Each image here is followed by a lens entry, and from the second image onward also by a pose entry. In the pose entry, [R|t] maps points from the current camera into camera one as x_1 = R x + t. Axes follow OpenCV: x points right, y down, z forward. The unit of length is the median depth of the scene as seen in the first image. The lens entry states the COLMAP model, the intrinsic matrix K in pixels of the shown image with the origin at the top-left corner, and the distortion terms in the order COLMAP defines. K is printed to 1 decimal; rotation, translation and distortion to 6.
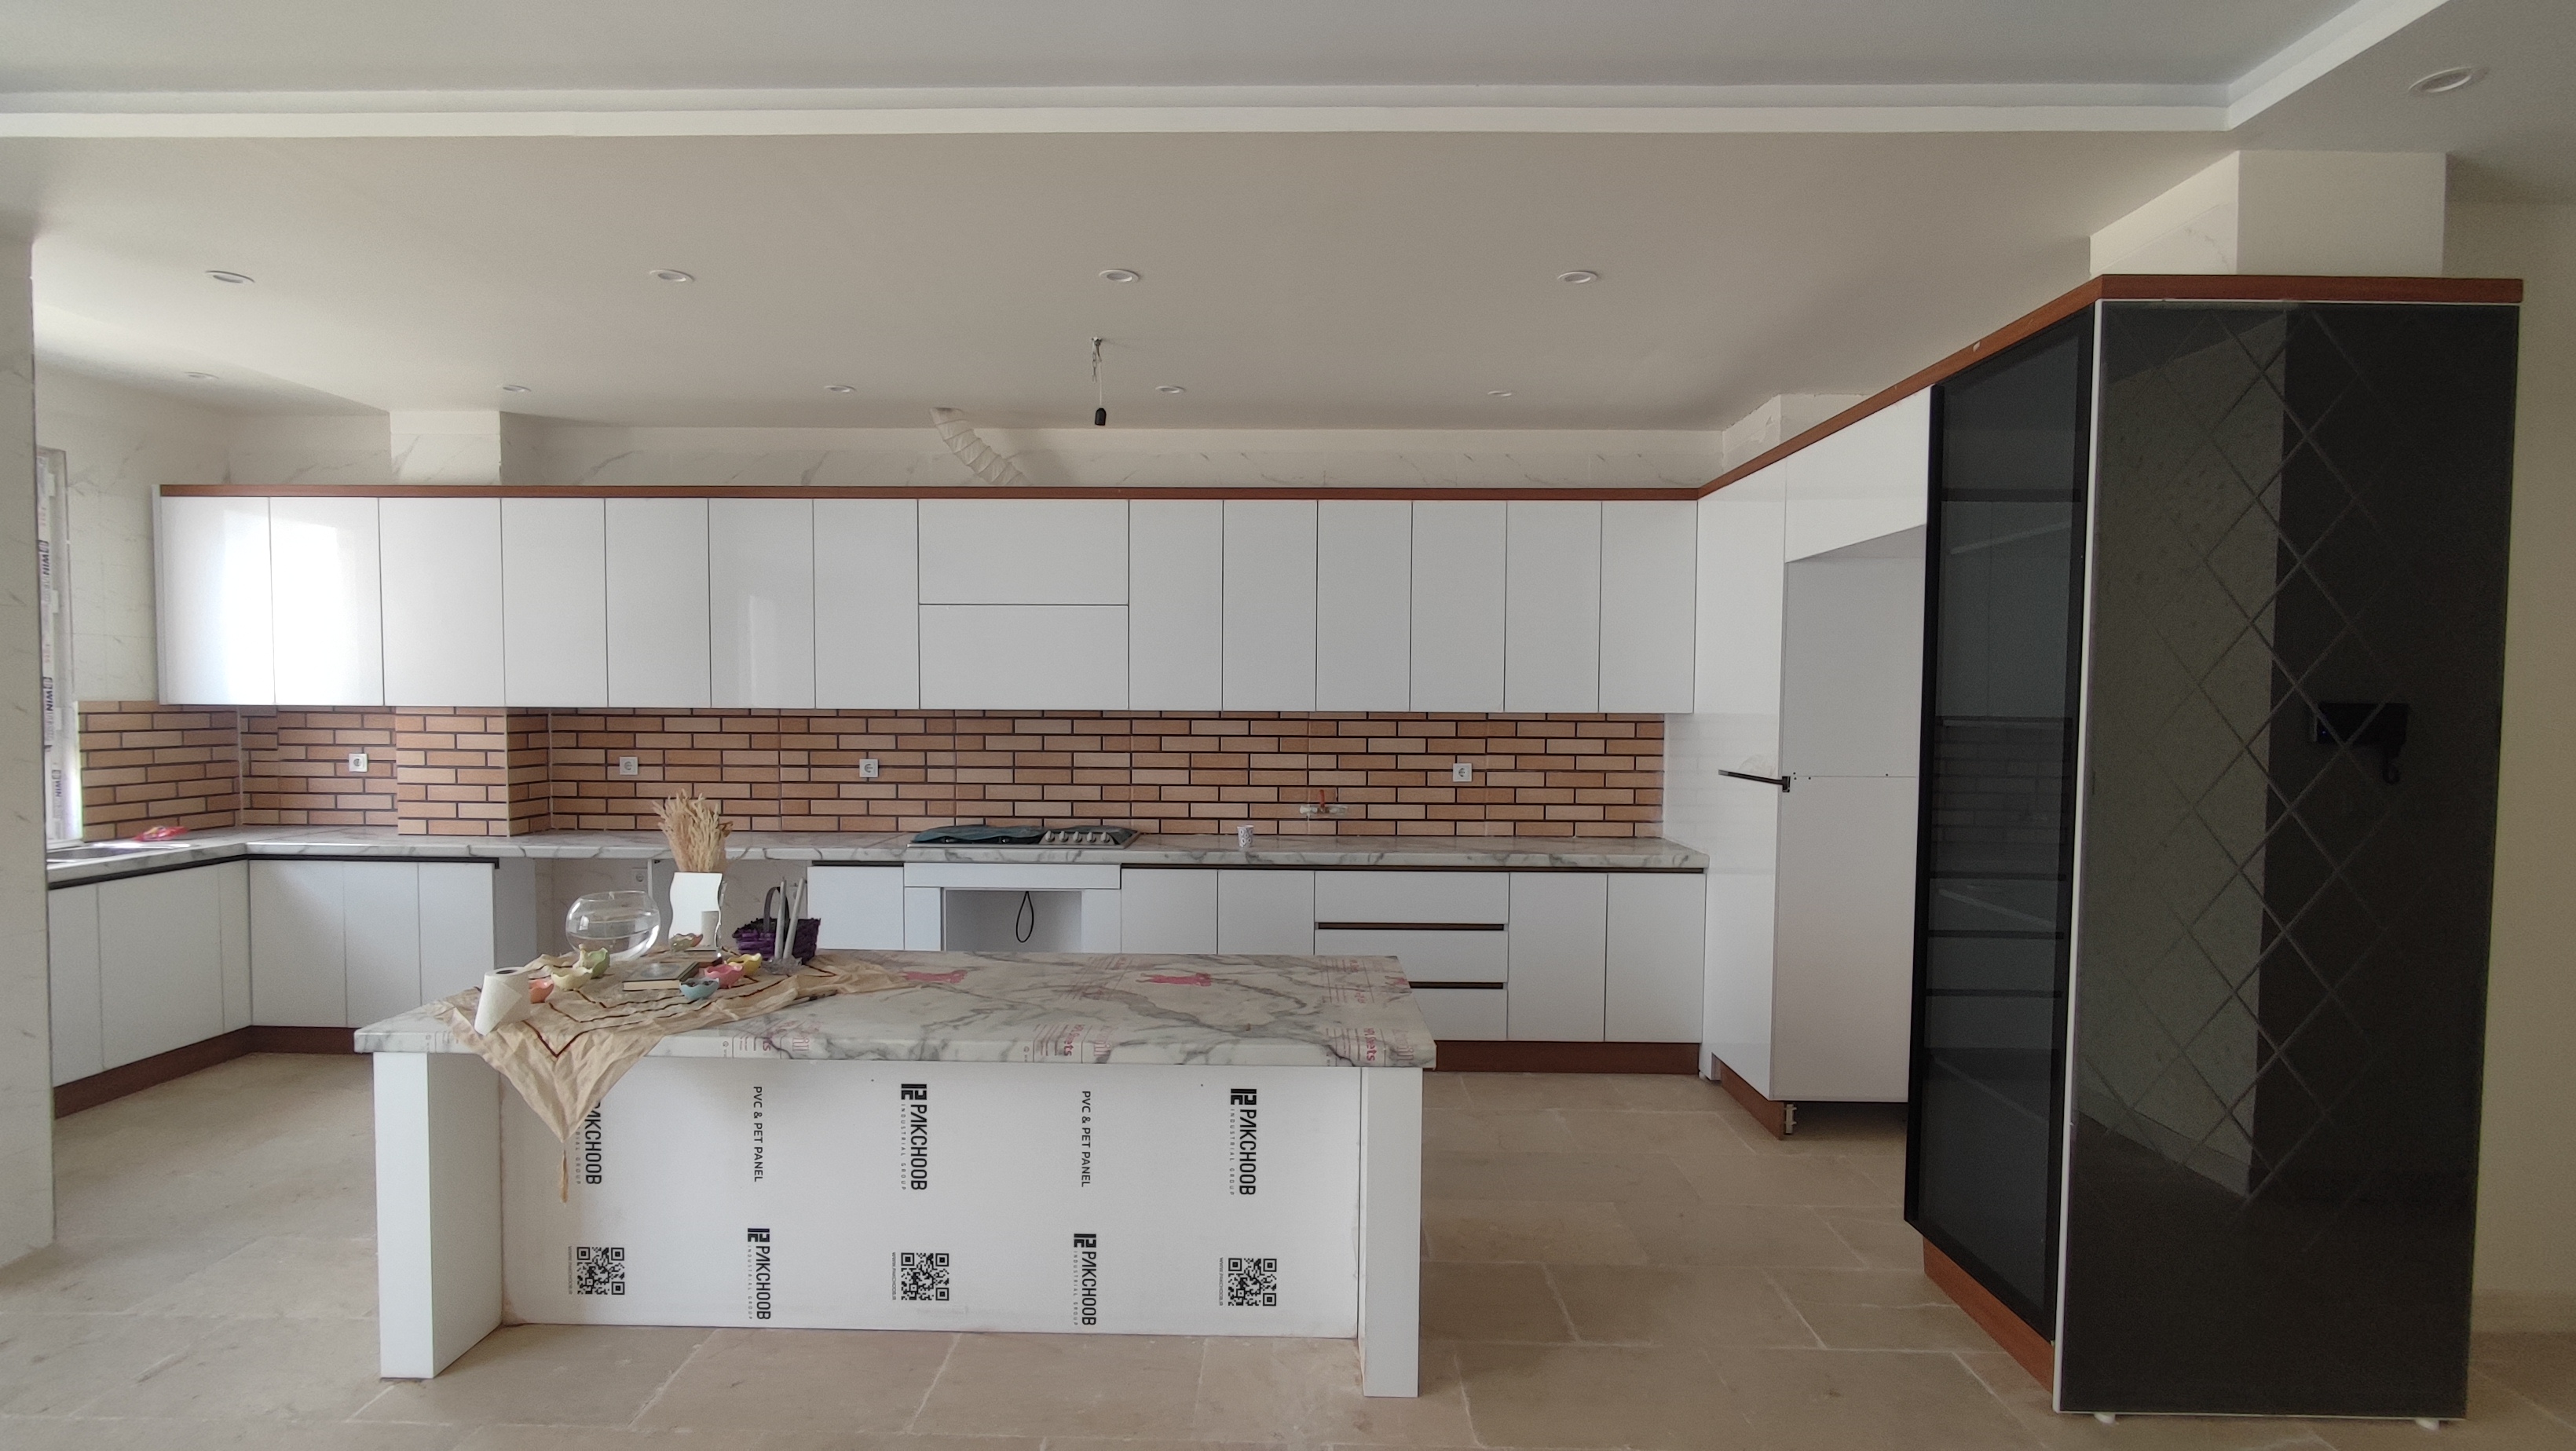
lens RADIAL K [[1173.8, 0, 1288.8], [0, 1173.8, 735.3], [0, 0, 1]] dist [-0.007074, -0.000702]
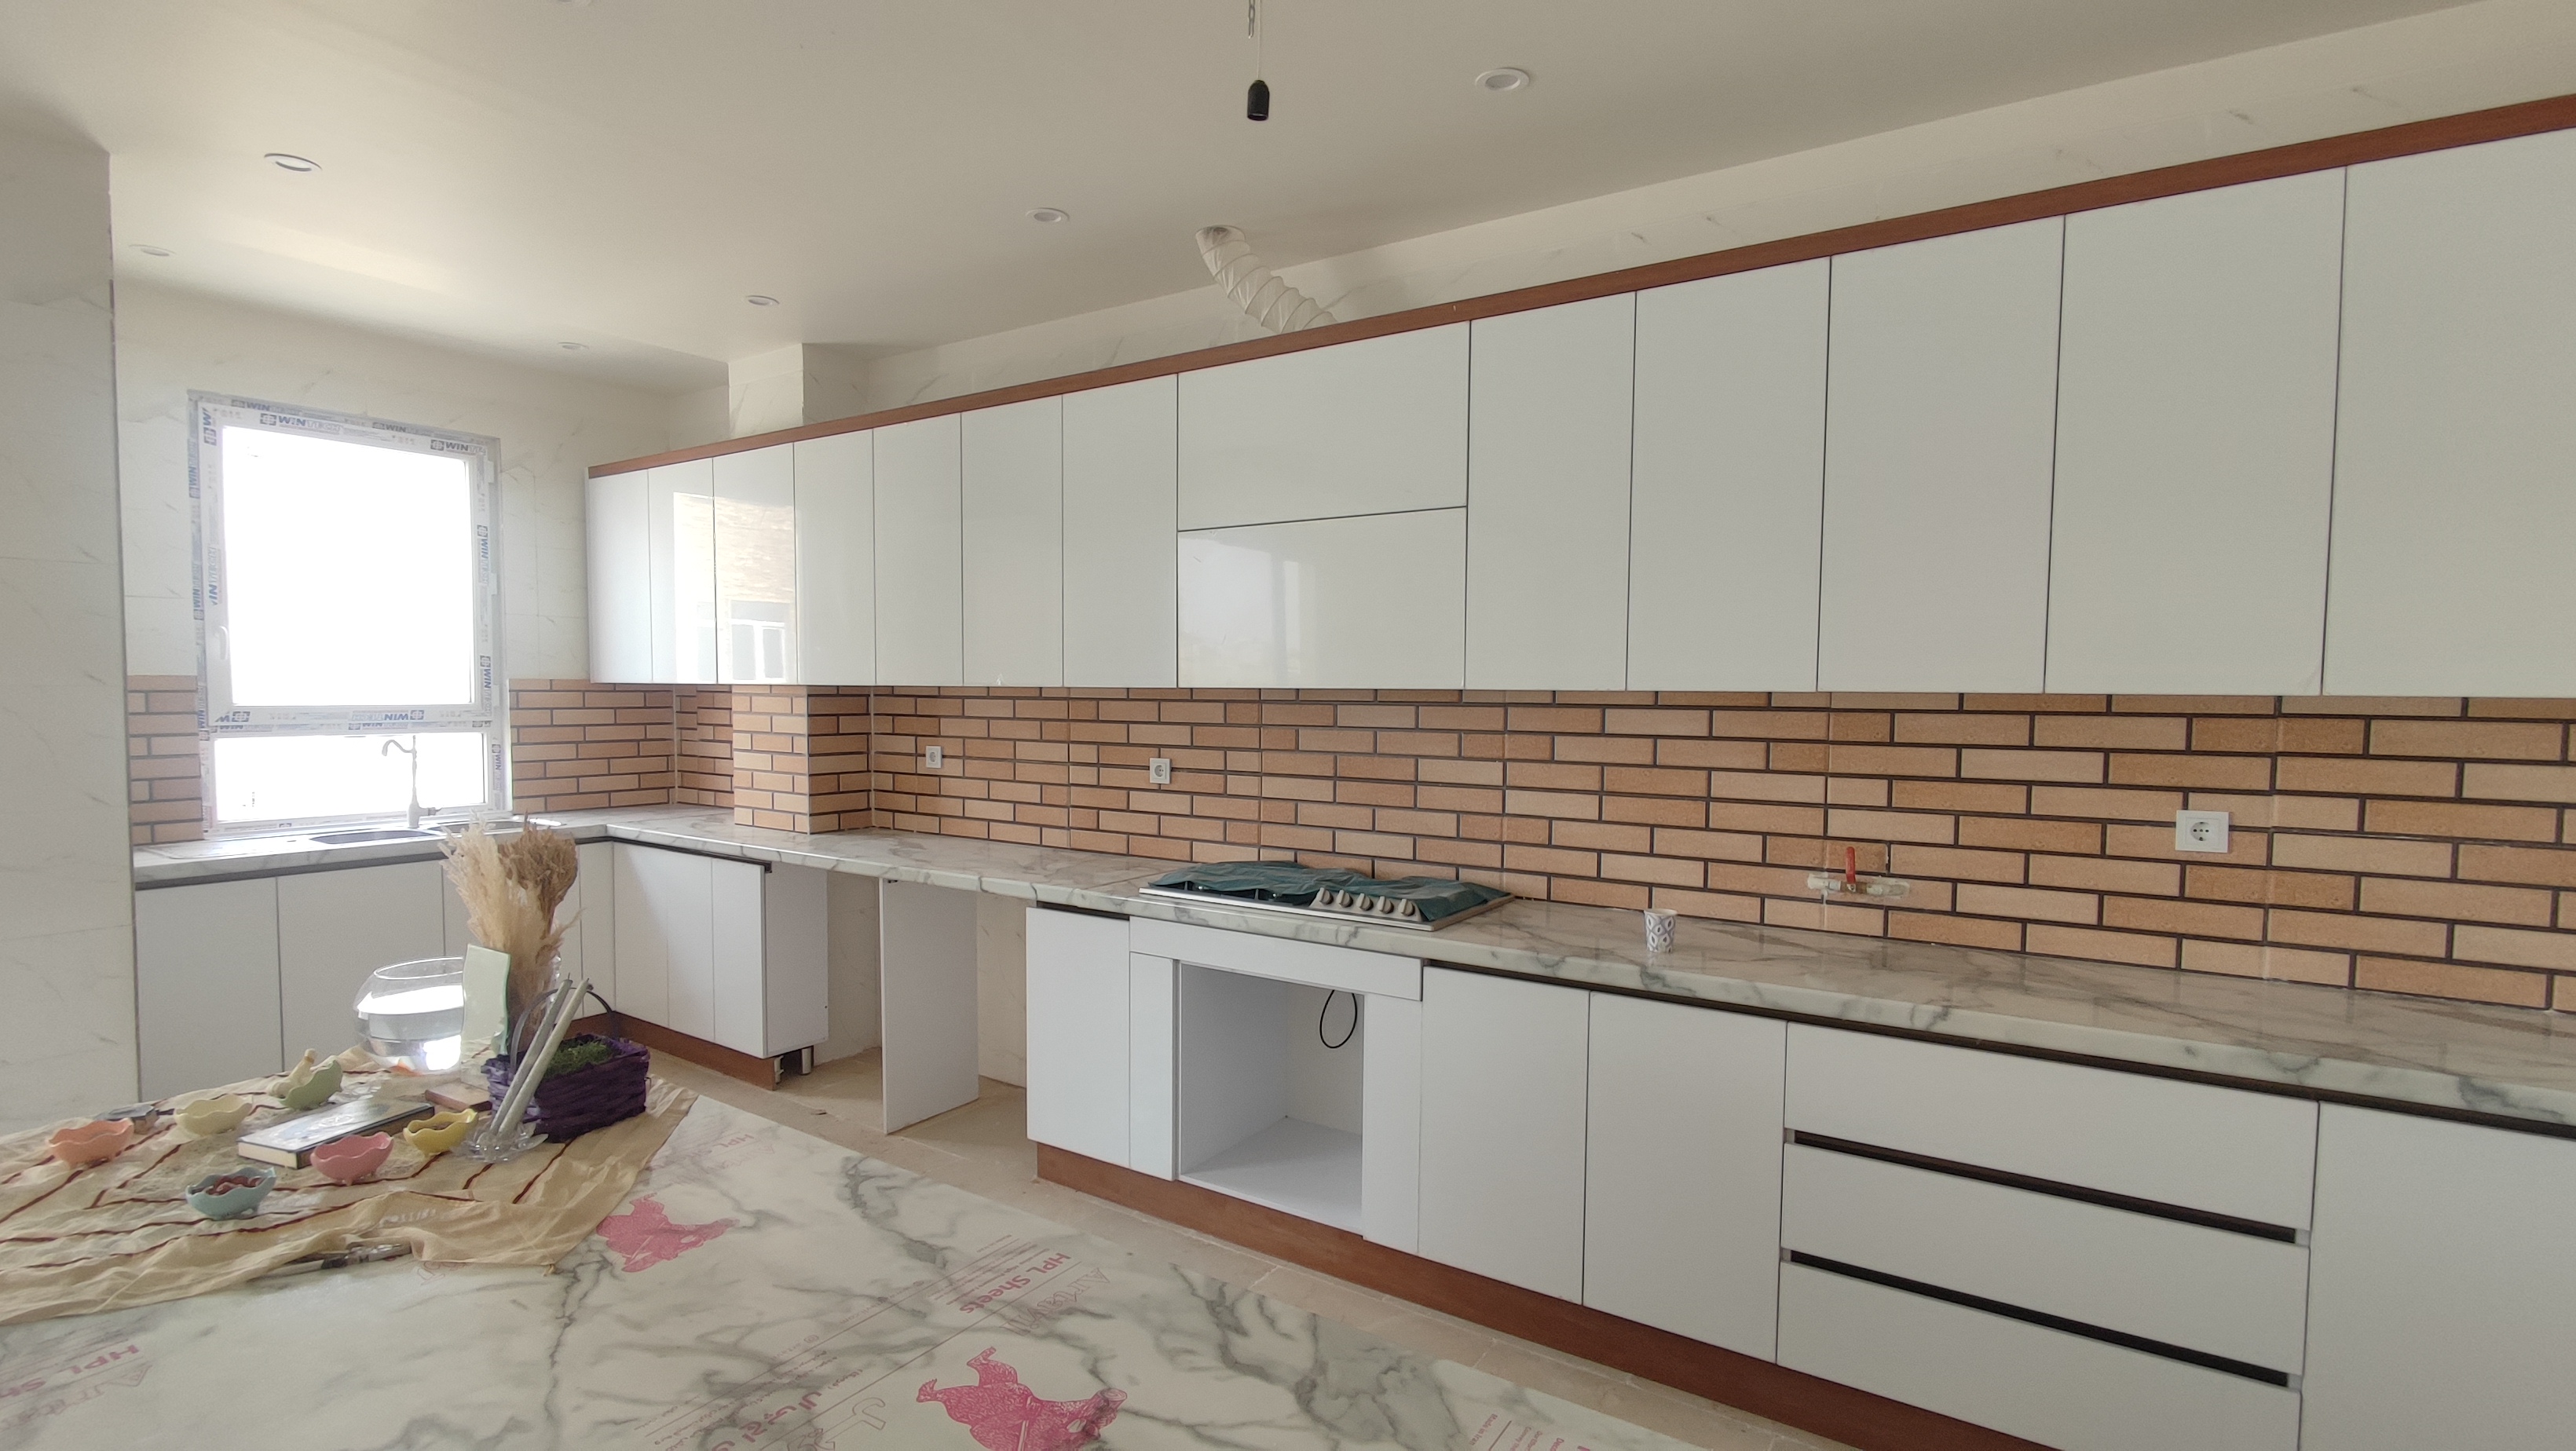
lens RADIAL K [[1173.8, 0, 1278.6], [0, 1173.8, 743.7], [0, 0, 1]] dist [-0.007074, -0.000702]
pose [[0.836187, 0.025881, -0.547834, 0.097881], [-0.018166, 0.999645, 0.019497, -0.003973], [0.548144, -0.006351, 0.836360, 0.440332]]
